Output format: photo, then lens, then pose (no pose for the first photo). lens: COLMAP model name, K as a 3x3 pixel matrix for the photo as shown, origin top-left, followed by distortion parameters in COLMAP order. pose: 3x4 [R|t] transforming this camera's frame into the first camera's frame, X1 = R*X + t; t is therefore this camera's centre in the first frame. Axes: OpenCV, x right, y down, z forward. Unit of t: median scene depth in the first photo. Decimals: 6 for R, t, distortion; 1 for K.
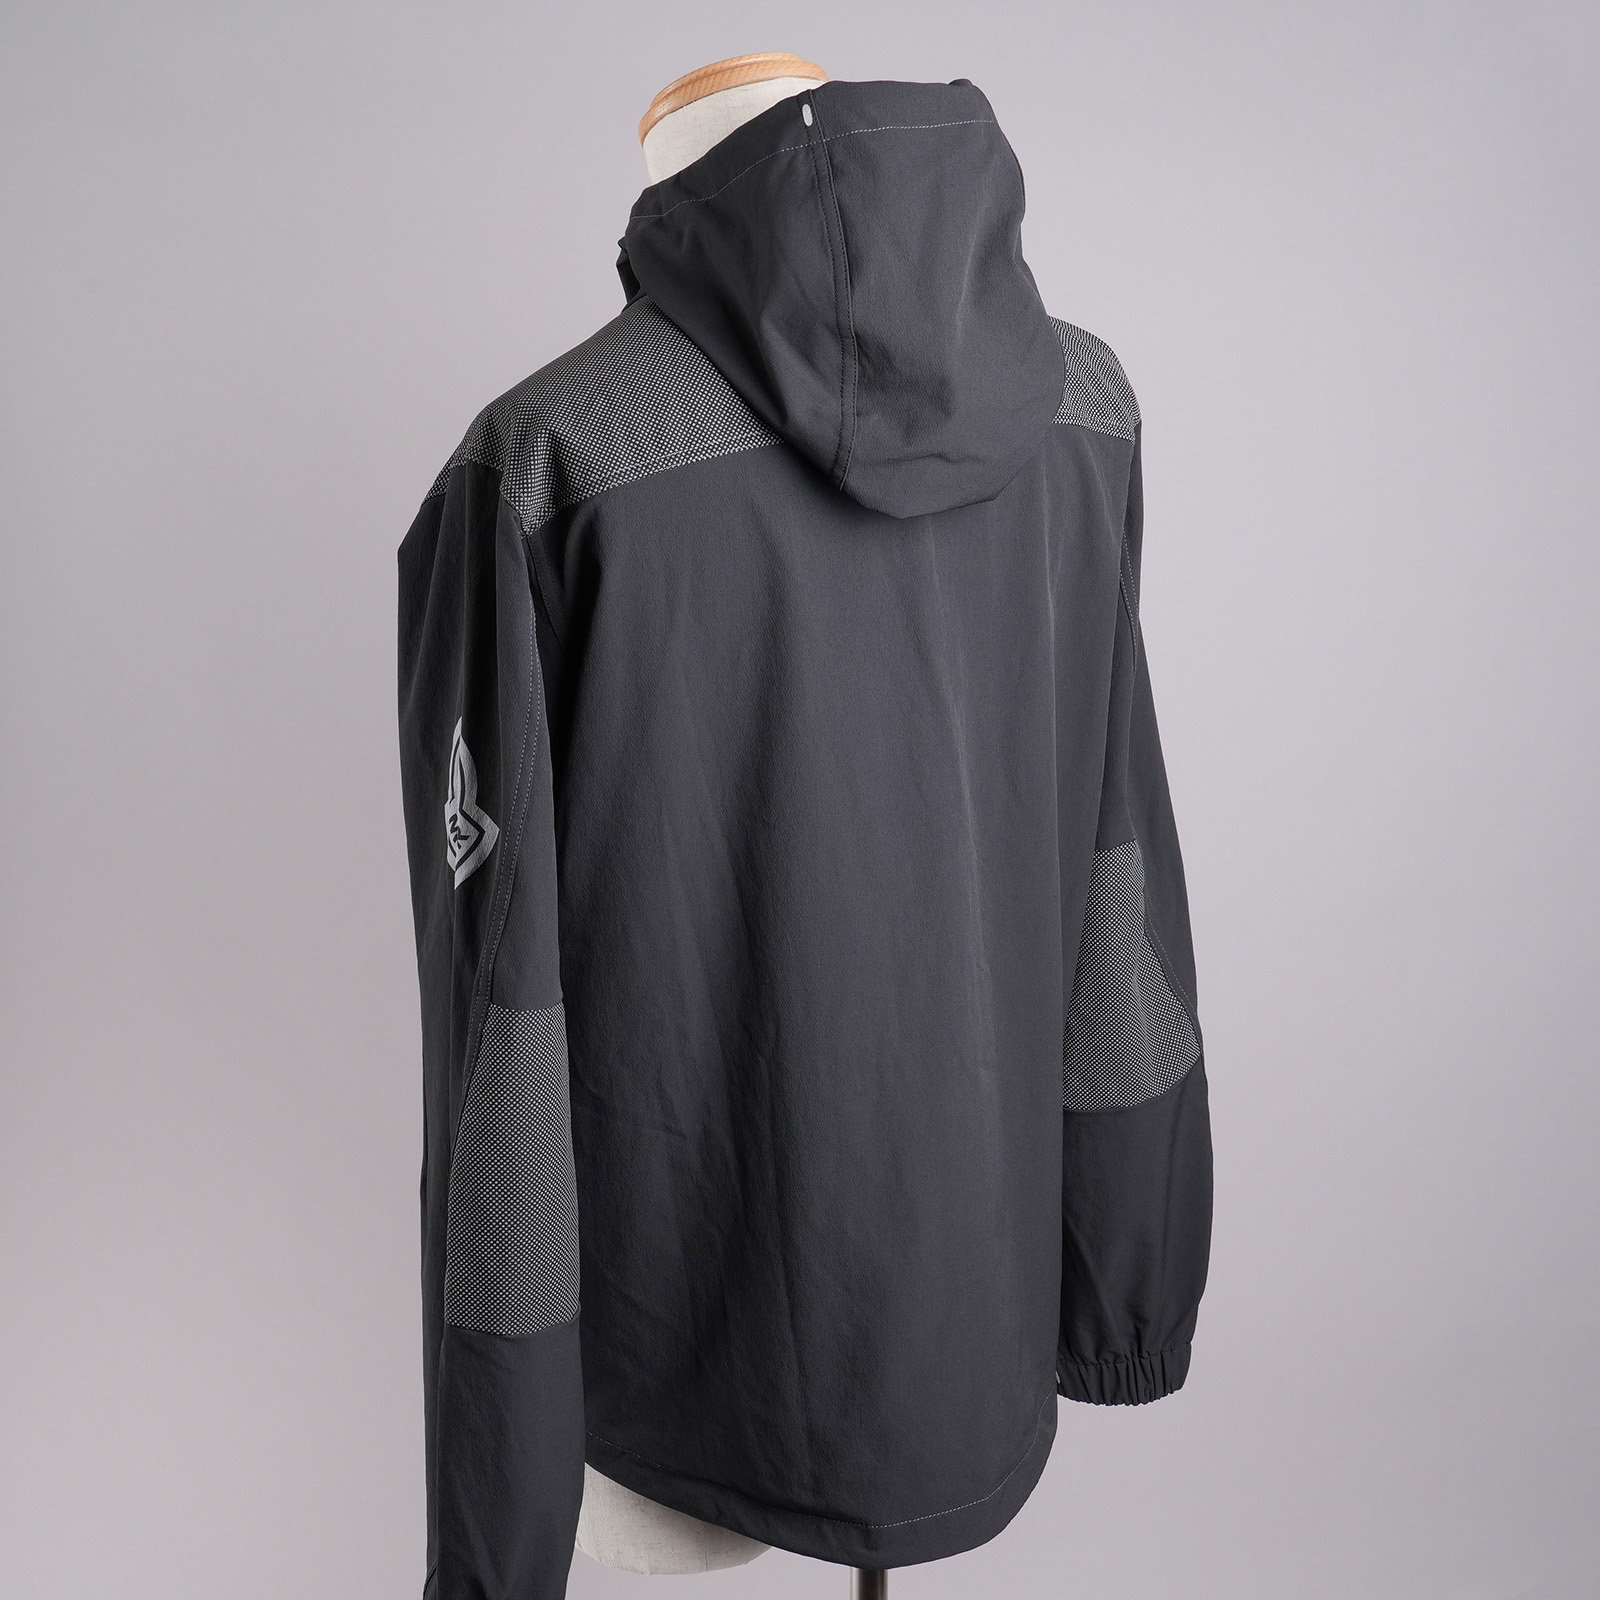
lens RADIAL K [[2457.9, 0, 787.4], [0, 2457.9, 795.8], [0, 0, 1]] dist [0.011429, 0.000000]
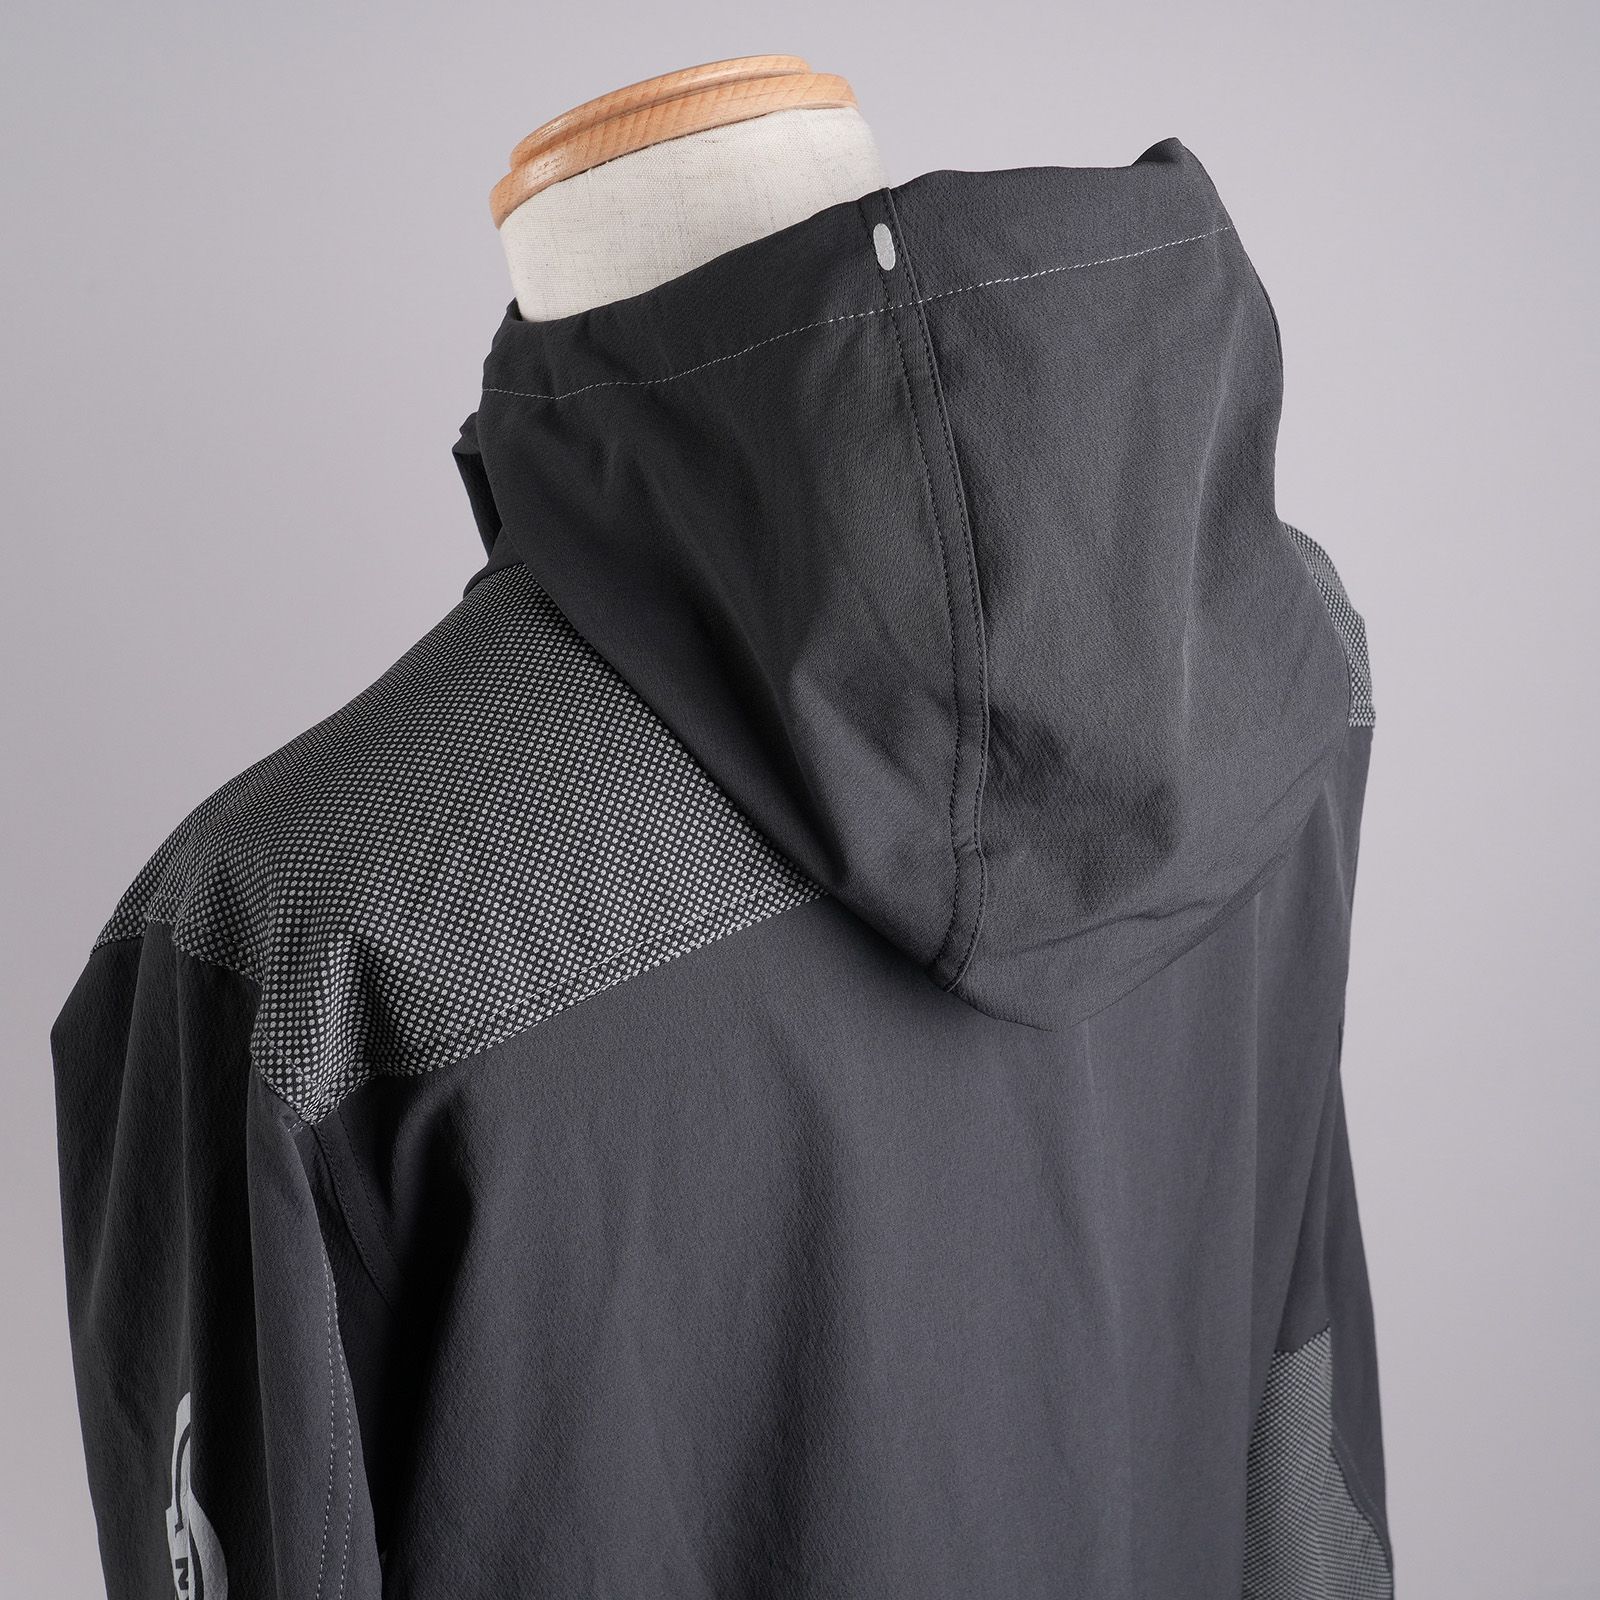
lens RADIAL K [[2457.9, 0, 812.3], [0, 2457.9, 806.8], [0, 0, 1]] dist [0.011429, 0.000000]
pose [[0.993666, -0.031875, 0.107759, -0.058289], [0.020844, 0.994567, 0.101987, -0.214613], [-0.110424, -0.099095, 0.988932, 0.517816]]
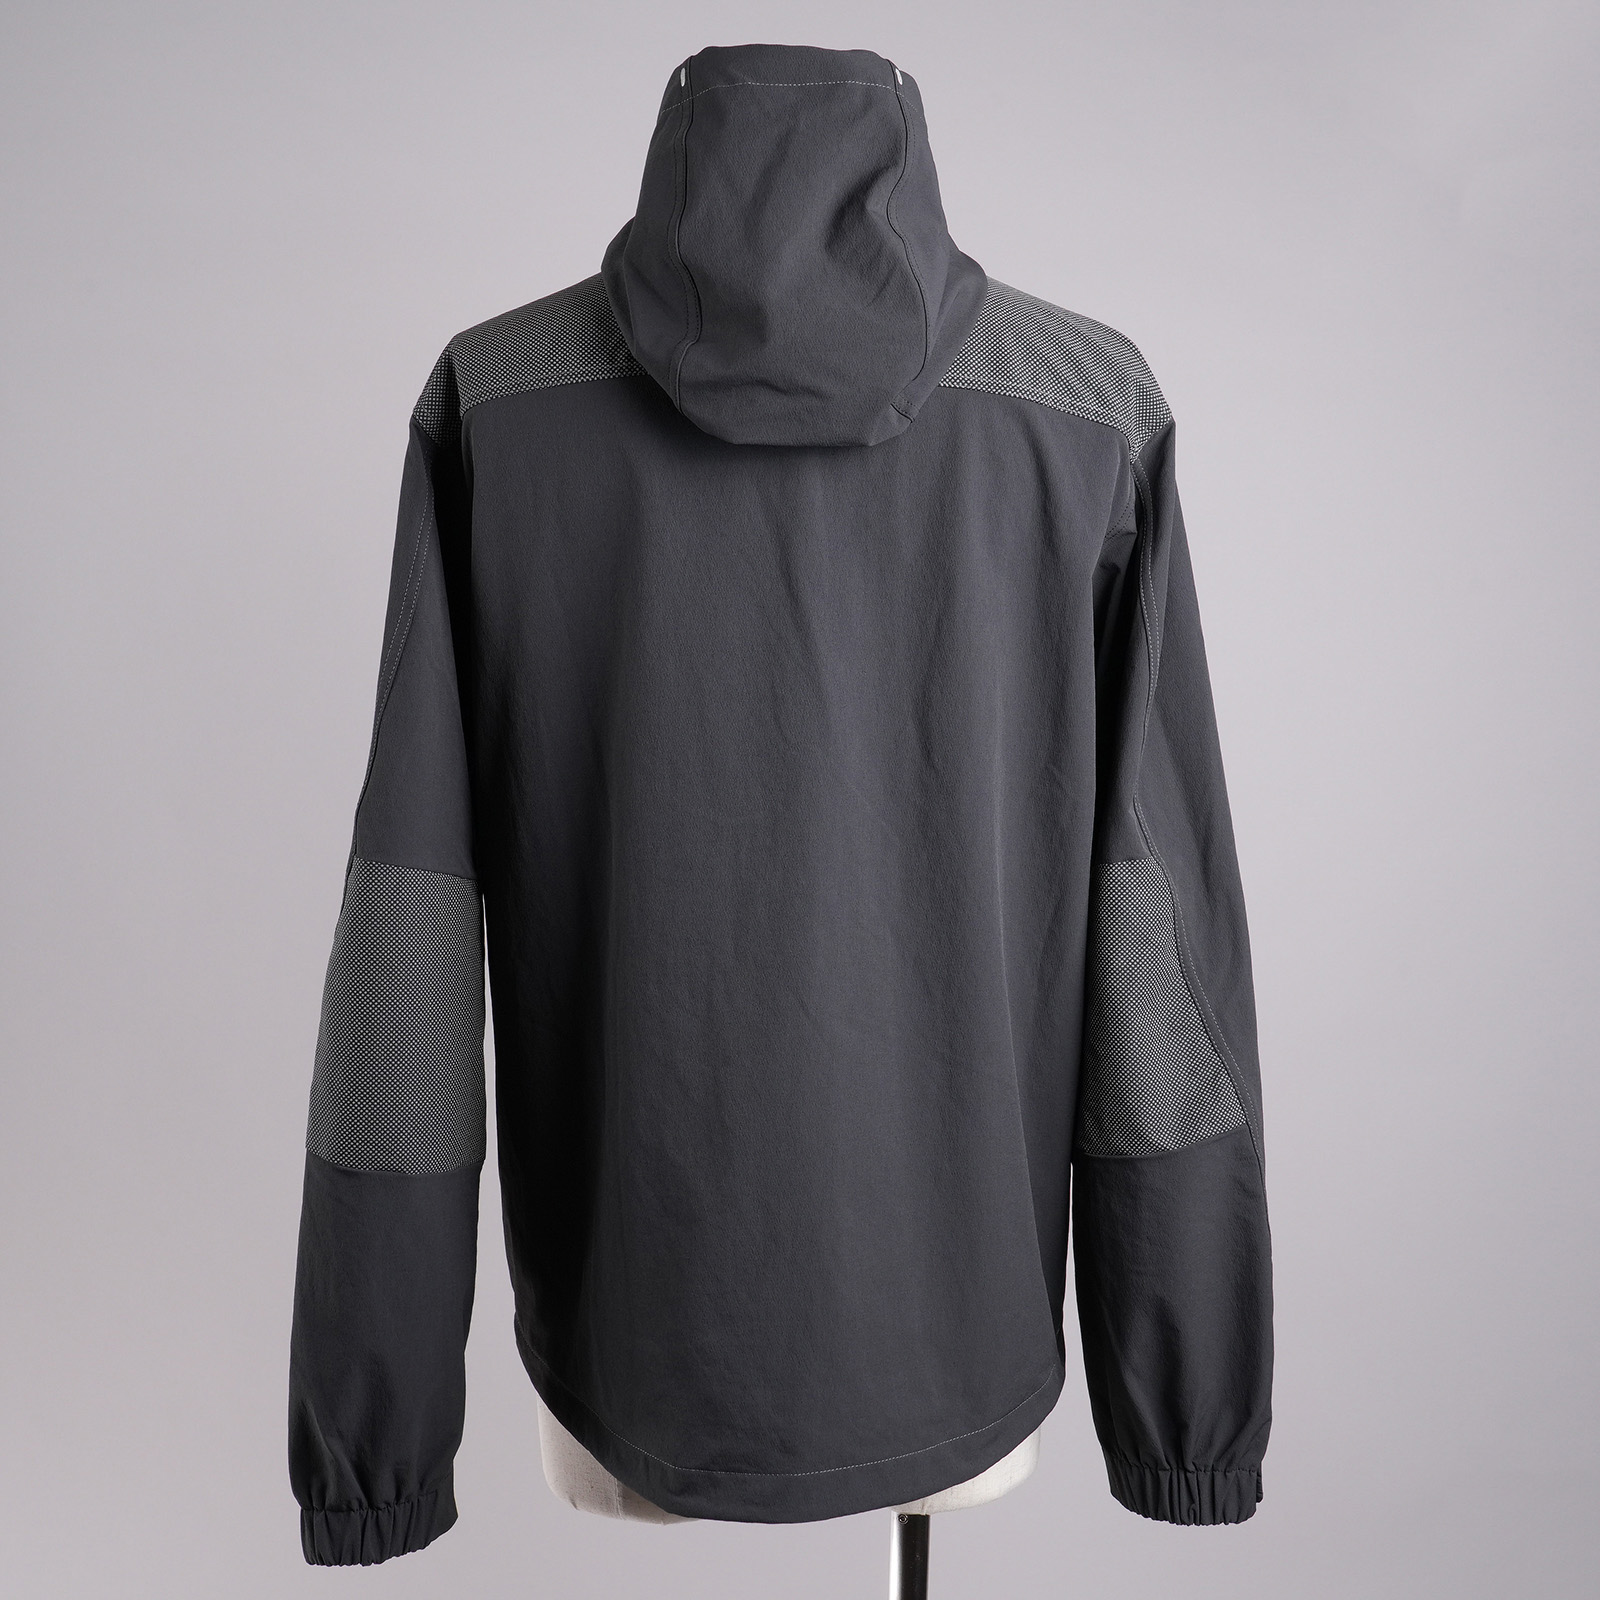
lens RADIAL K [[2457.9, 0, 800.9], [0, 2457.9, 798.6], [0, 0, 1]] dist [0.011429, 0.000000]
pose [[0.830423, 0.080405, -0.551301, 0.675890], [-0.174896, 0.977131, -0.120935, 0.162167], [0.528970, 0.196848, 0.825495, 0.173998]]
